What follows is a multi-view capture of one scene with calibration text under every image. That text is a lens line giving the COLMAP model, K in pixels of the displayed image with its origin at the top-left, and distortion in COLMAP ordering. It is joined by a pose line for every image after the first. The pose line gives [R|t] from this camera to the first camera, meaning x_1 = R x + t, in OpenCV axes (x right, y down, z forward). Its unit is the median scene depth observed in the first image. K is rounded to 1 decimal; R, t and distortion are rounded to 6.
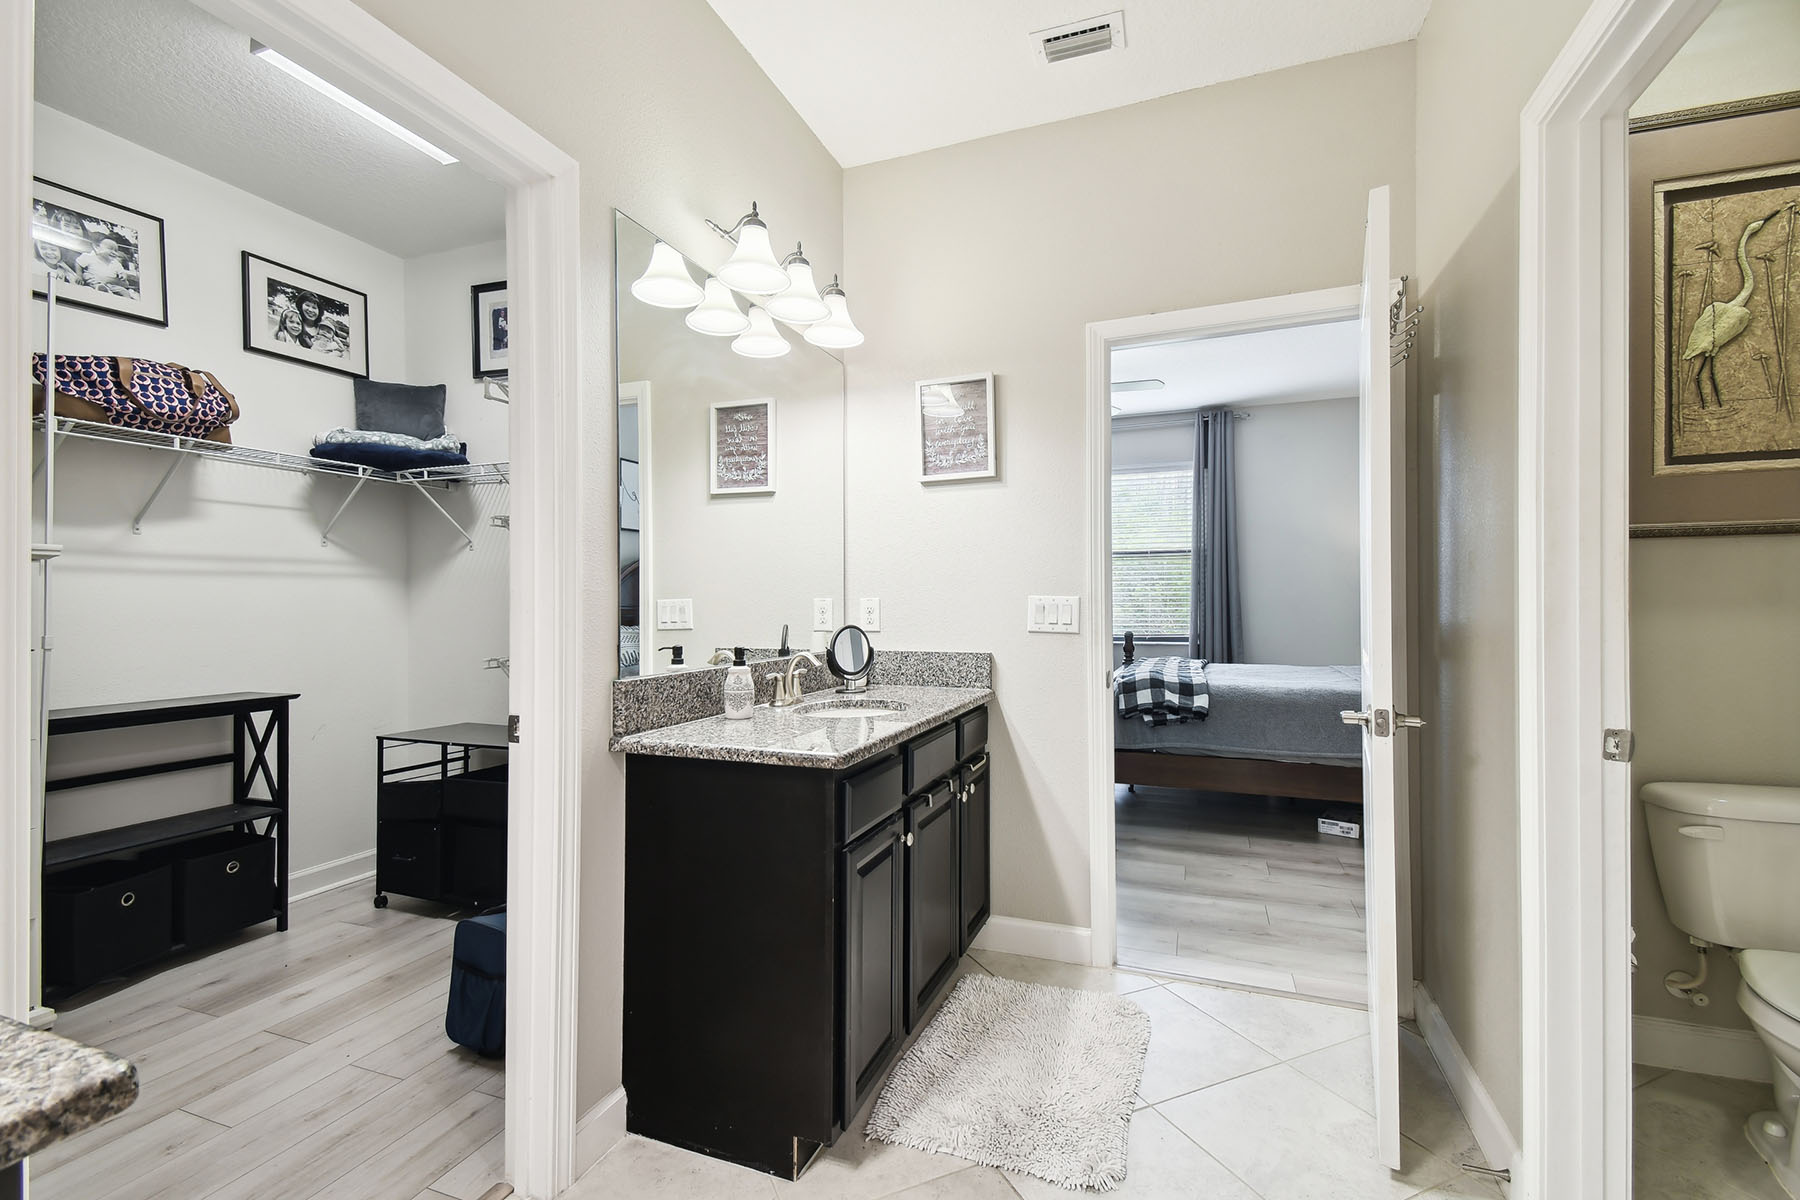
lens RADIAL K [[790.8, 0, 899.9], [0, 790.8, 589.1], [0, 0, 1]] dist [0.052881, -0.027368]
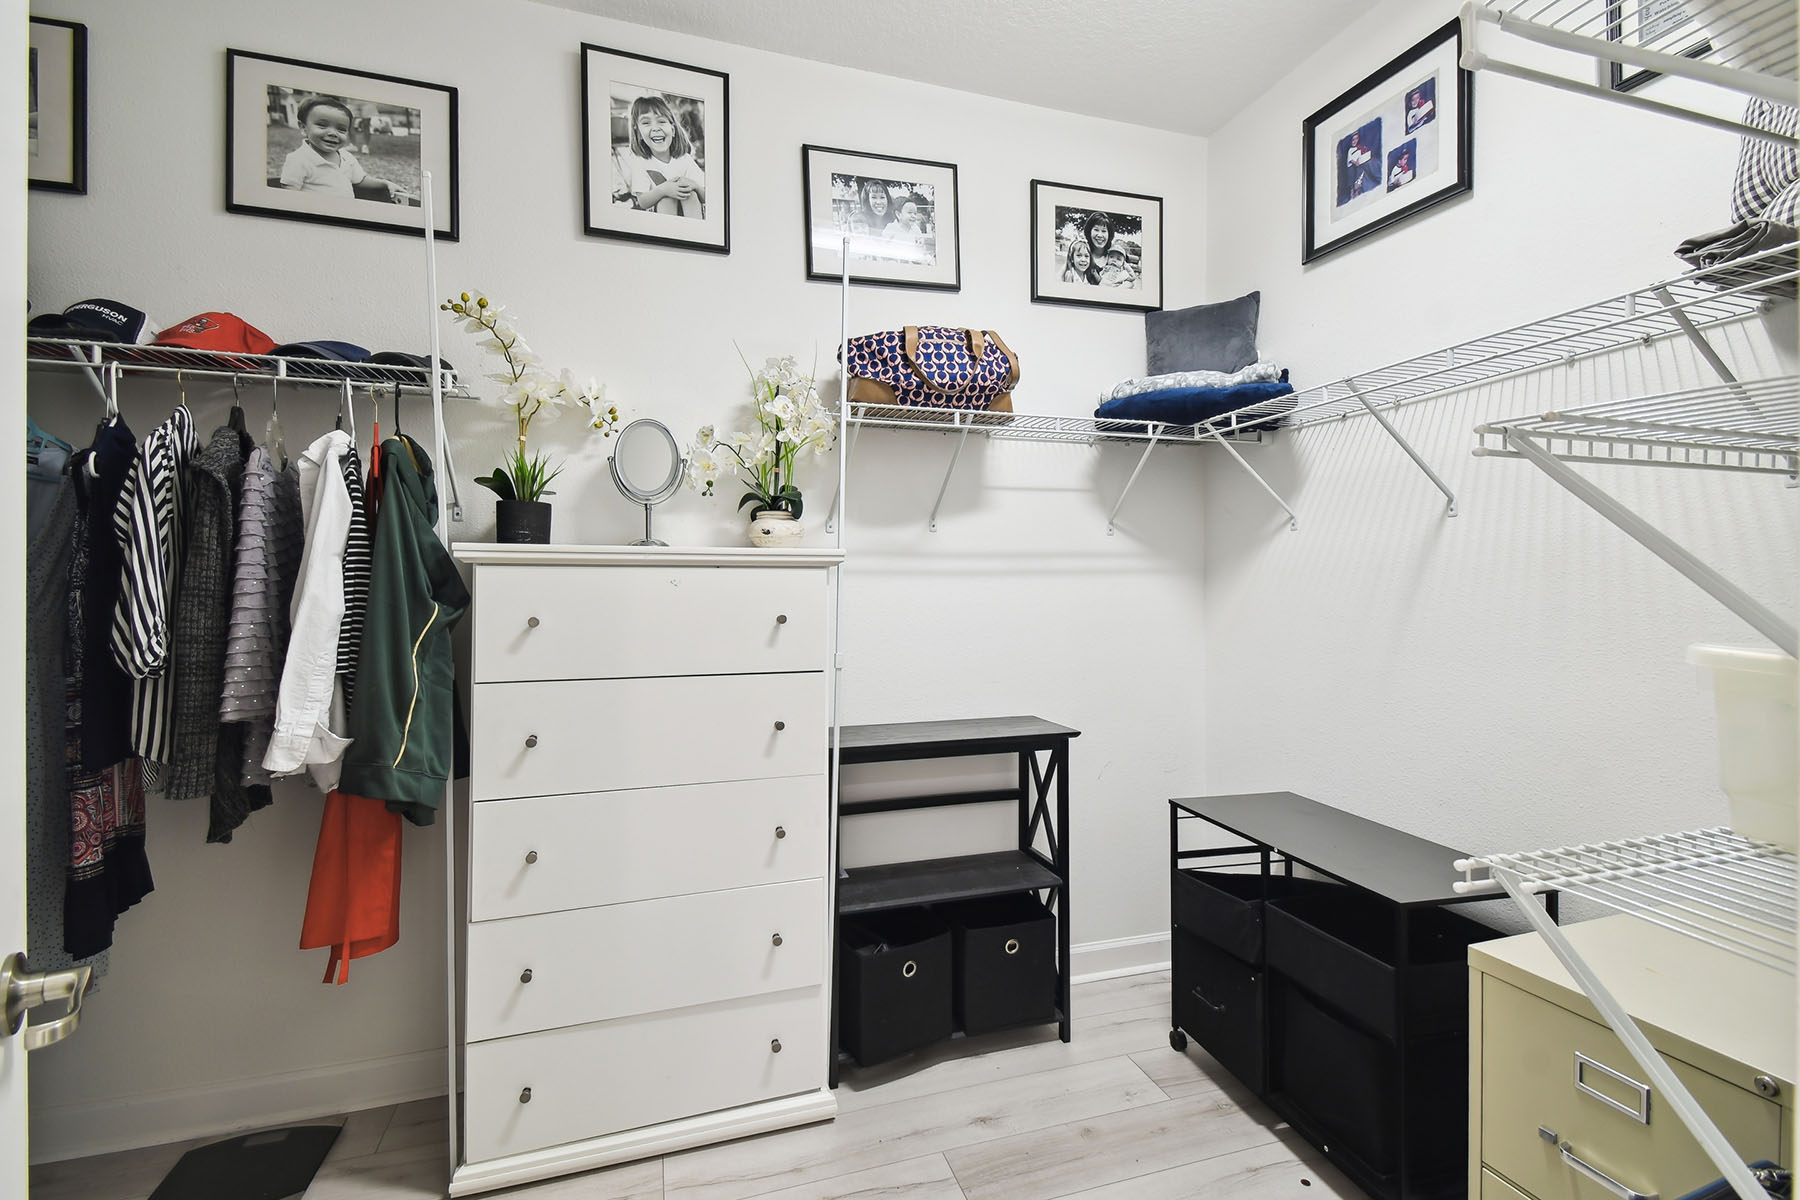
lens RADIAL K [[795.9, 0, 895.0], [0, 795.9, 605.7], [0, 0, 1]] dist [0.054028, -0.026045]
pose [[0.615239, 0.024419, -0.787962, -0.256319], [0.012133, 0.999108, 0.040435, -0.020933], [0.788247, -0.034437, 0.614394, 0.398129]]
